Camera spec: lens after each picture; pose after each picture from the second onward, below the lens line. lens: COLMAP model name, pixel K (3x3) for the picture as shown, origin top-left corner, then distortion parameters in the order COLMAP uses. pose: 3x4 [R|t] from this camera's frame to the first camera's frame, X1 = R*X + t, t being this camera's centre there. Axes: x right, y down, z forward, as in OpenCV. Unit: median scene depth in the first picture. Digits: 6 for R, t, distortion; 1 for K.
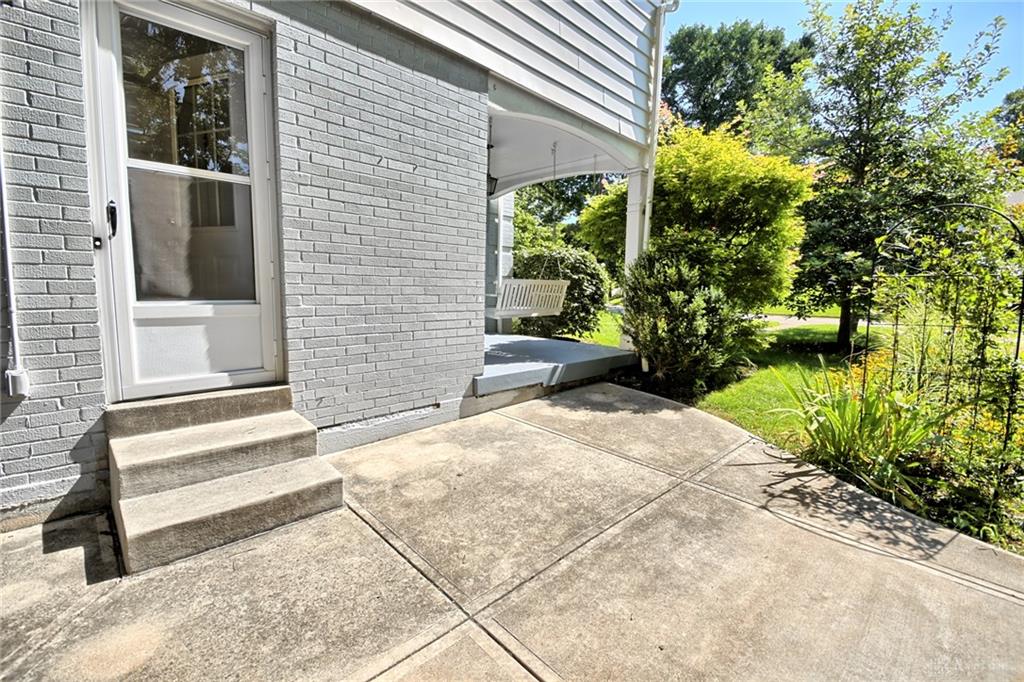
lens RADIAL K [[442.8, 0, 511.0], [0, 442.8, 337.3], [0, 0, 1]] dist [-0.005469, -0.001375]
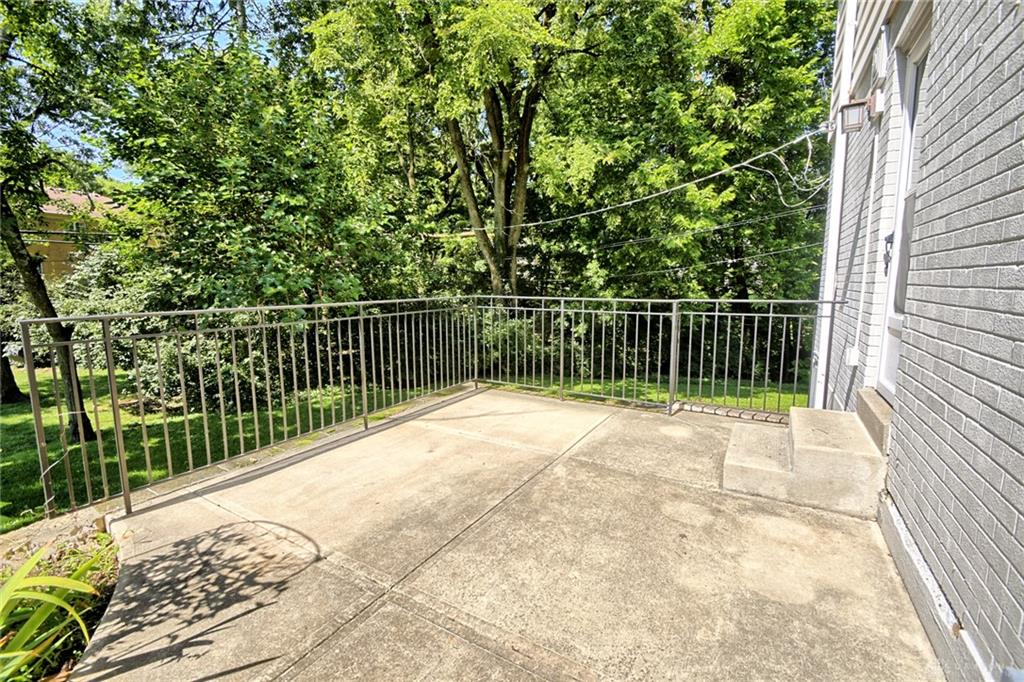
lens RADIAL K [[442.8, 0, 512.5], [0, 442.8, 338.9], [0, 0, 1]] dist [-0.005469, -0.001375]
pose [[-0.961389, 0.014639, -0.274804, 0.442896], [-0.052522, 0.970468, 0.235444, -0.232908], [0.270135, 0.240786, -0.932228, 1.772185]]
